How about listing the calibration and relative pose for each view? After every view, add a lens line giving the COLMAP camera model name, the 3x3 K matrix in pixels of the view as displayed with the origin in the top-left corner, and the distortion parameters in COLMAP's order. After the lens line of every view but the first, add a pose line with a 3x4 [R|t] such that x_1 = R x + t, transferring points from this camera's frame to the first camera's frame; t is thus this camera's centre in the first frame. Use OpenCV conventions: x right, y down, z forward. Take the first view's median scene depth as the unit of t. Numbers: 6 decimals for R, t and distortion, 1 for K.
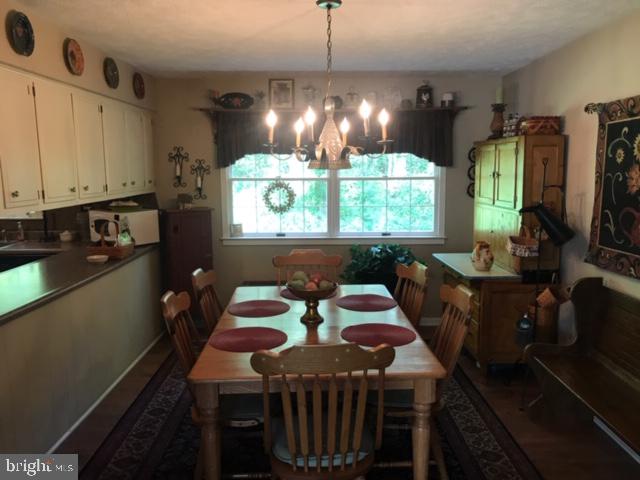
lens RADIAL K [[532.6, 0, 323.0], [0, 532.6, 242.5], [0, 0, 1]] dist [0.025038, -0.008612]
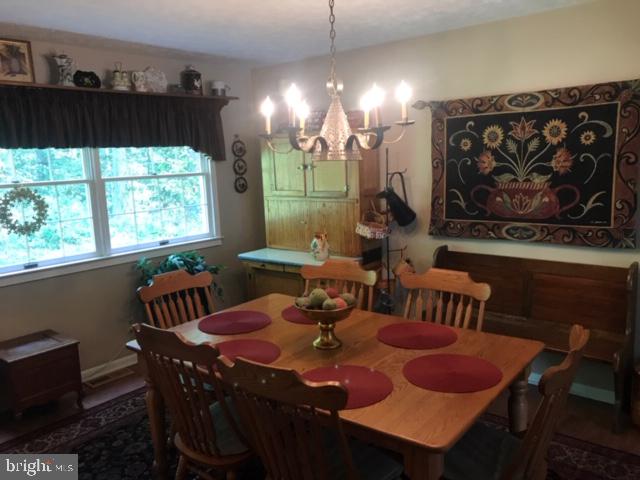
lens RADIAL K [[532.6, 0, 323.1], [0, 532.6, 238.7], [0, 0, 1]] dist [0.025038, -0.008612]
pose [[0.647201, -0.135034, 0.750265, -0.535717], [0.139493, 0.988547, 0.057591, -0.054974], [-0.749448, 0.067384, 0.658625, 0.388984]]
